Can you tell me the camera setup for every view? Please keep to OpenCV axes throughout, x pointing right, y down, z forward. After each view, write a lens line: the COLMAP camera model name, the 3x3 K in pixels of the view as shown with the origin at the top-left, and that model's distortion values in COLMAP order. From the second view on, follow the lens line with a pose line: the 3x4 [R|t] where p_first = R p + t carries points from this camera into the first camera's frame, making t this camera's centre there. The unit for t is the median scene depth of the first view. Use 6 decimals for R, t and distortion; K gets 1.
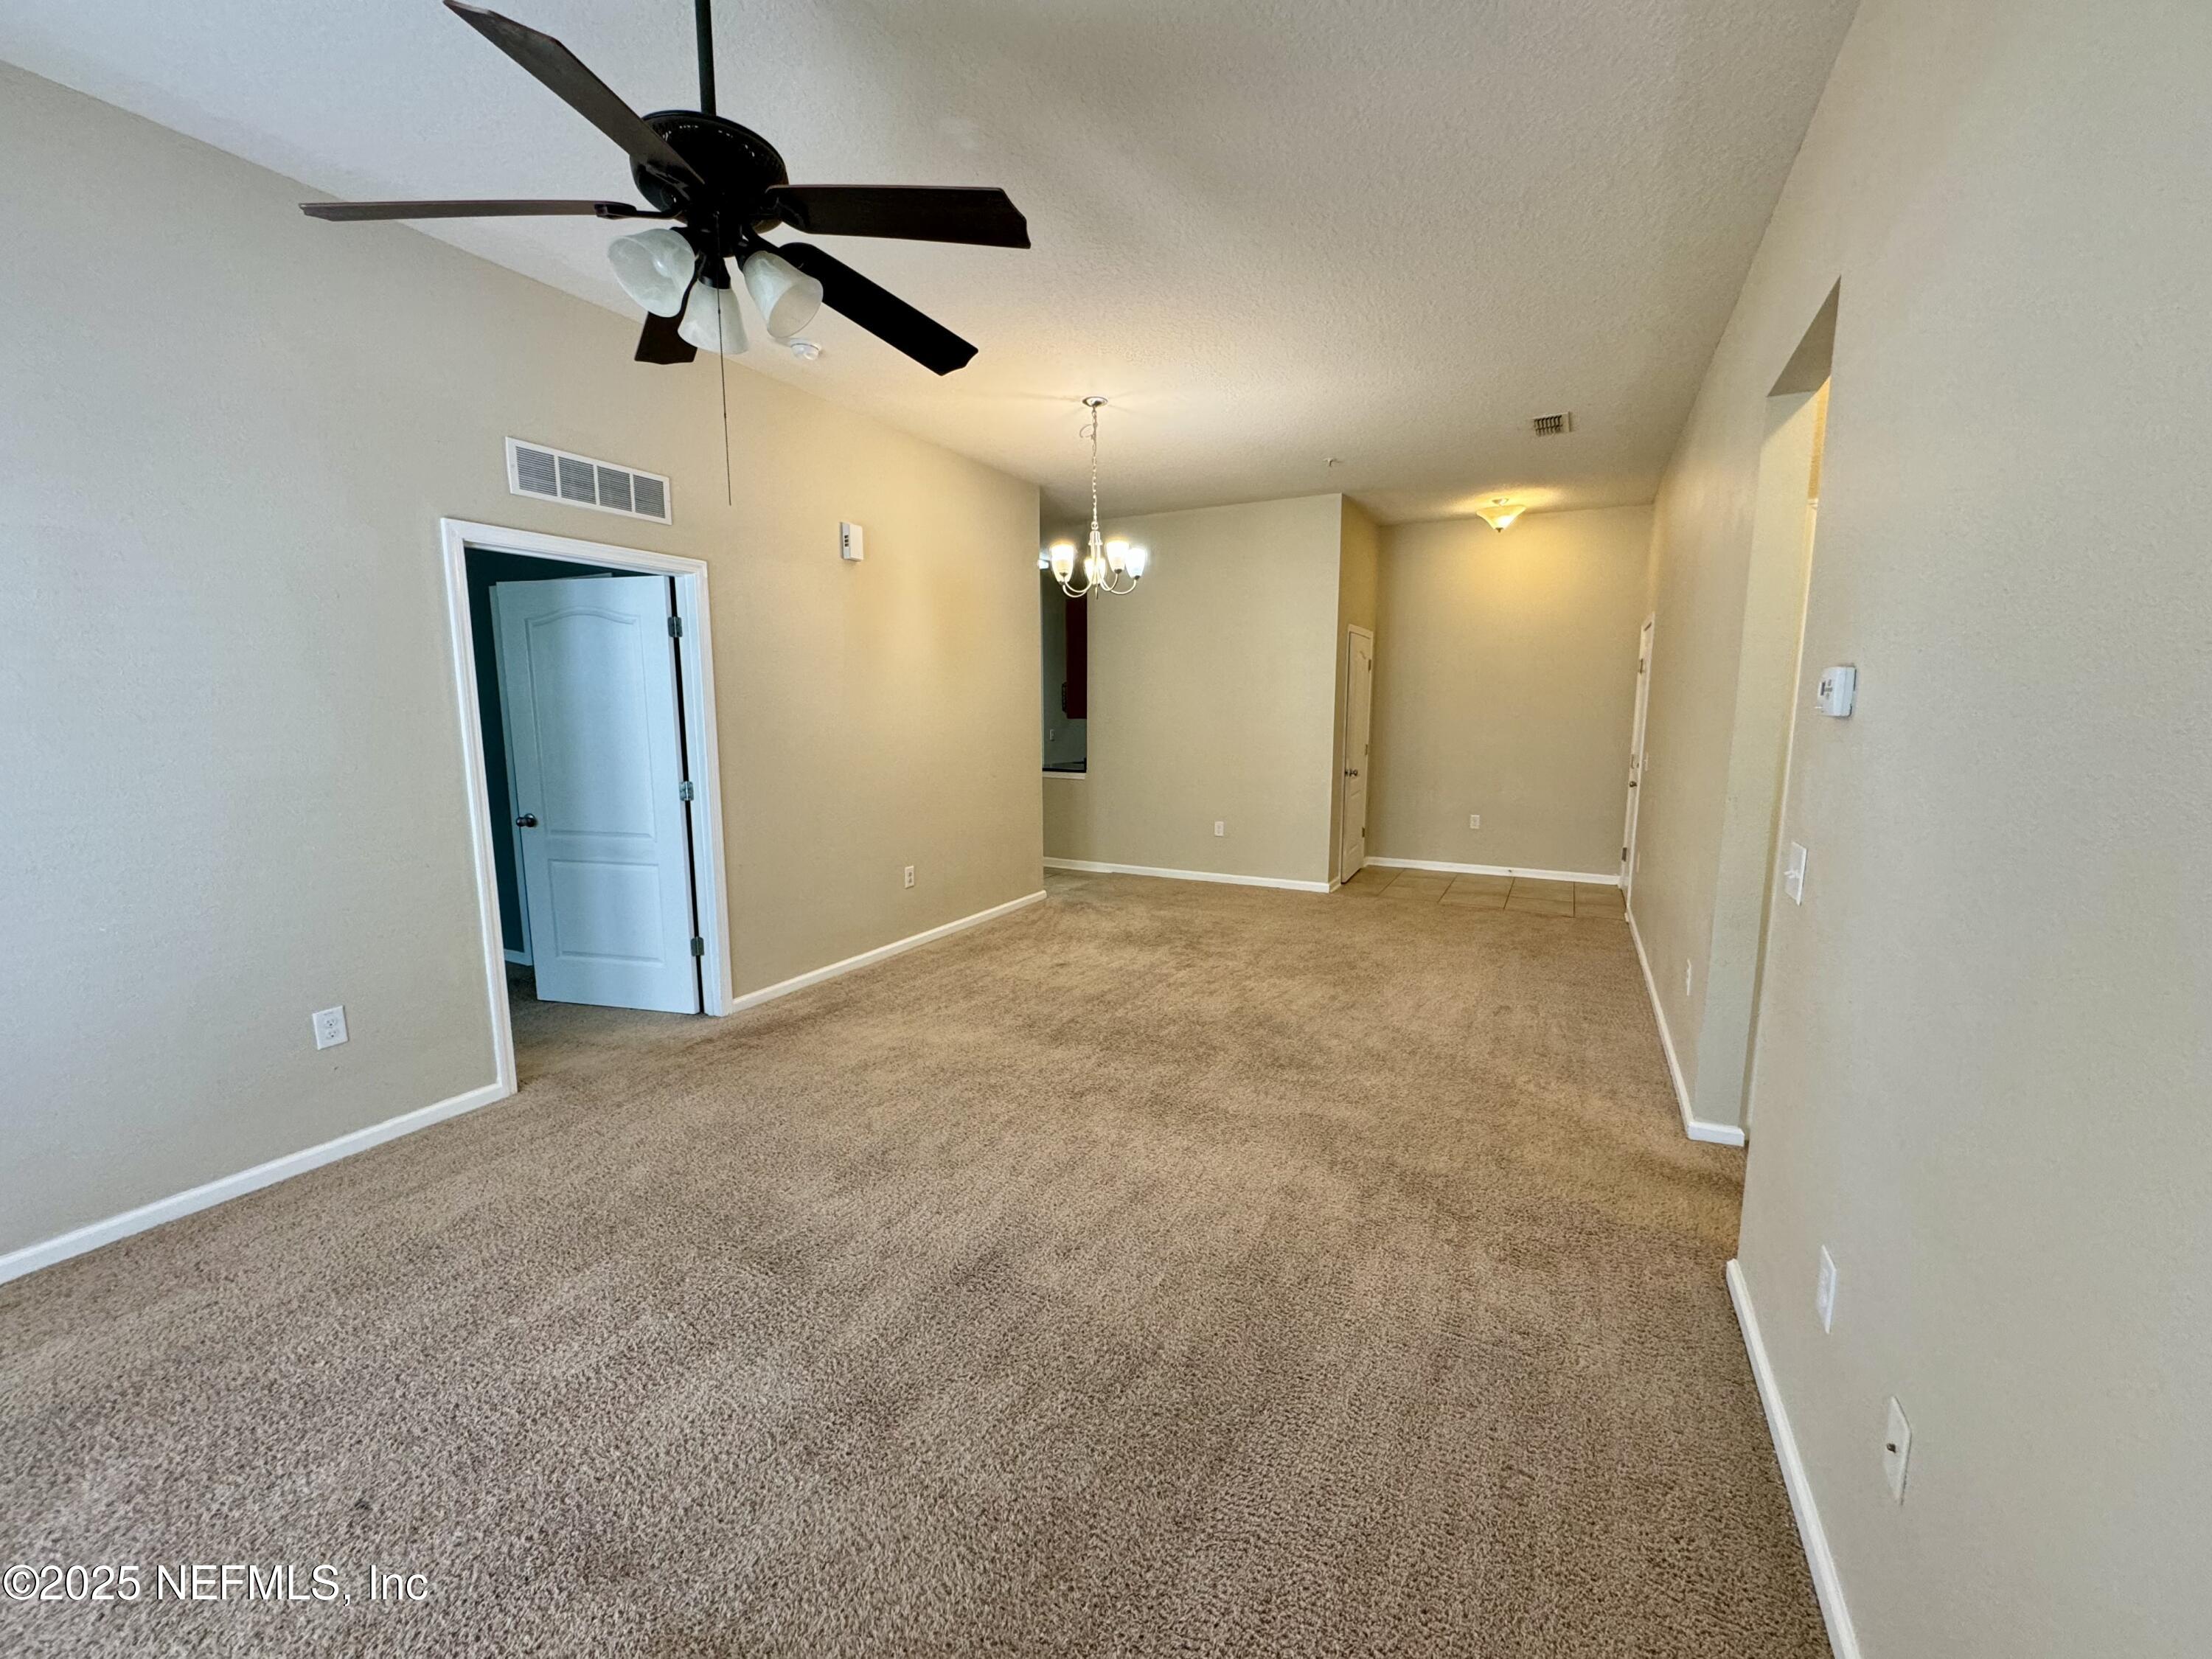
lens RADIAL K [[863.5, 0, 1106.0], [0, 863.5, 829.5], [0, 0, 1]] dist [0.000421, -0.000017]
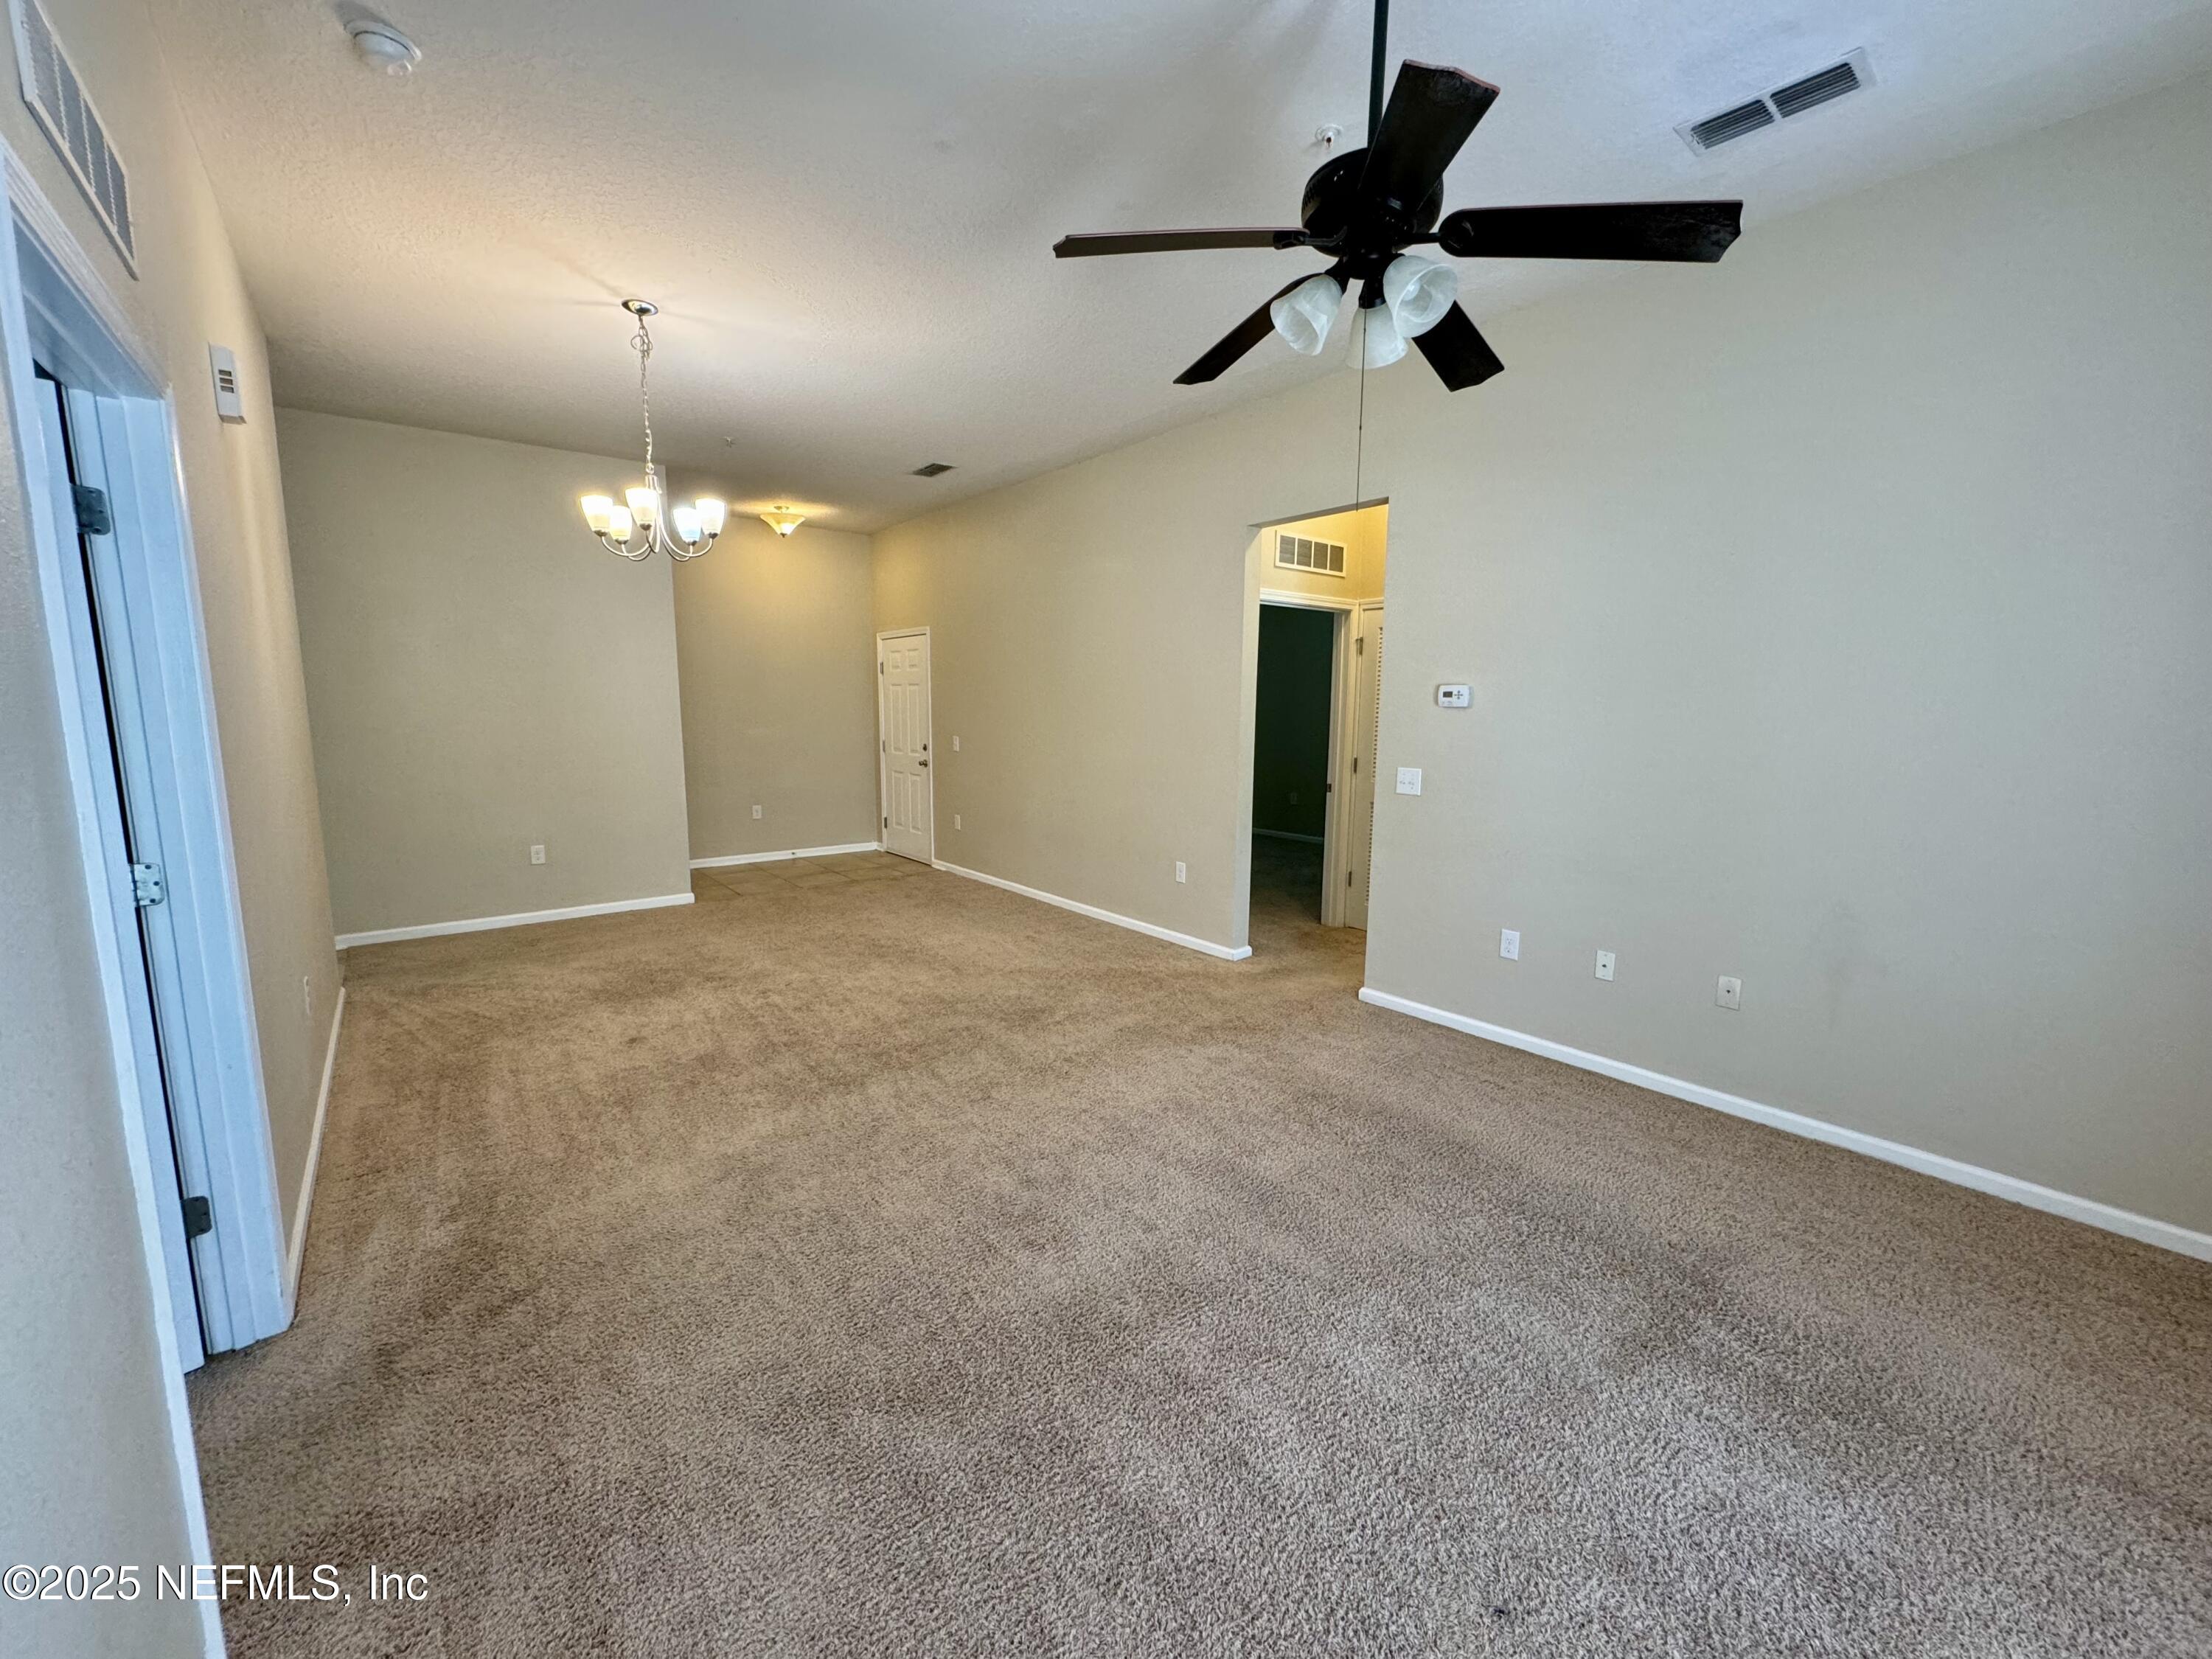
lens RADIAL K [[863.5, 0, 1106.0], [0, 863.5, 829.5], [0, 0, 1]] dist [0.000421, -0.000017]
pose [[0.418021, -0.128693, 0.899276, -0.619878], [0.122936, 0.988822, 0.084362, -0.045135], [-0.900081, 0.075288, 0.429169, 0.334842]]
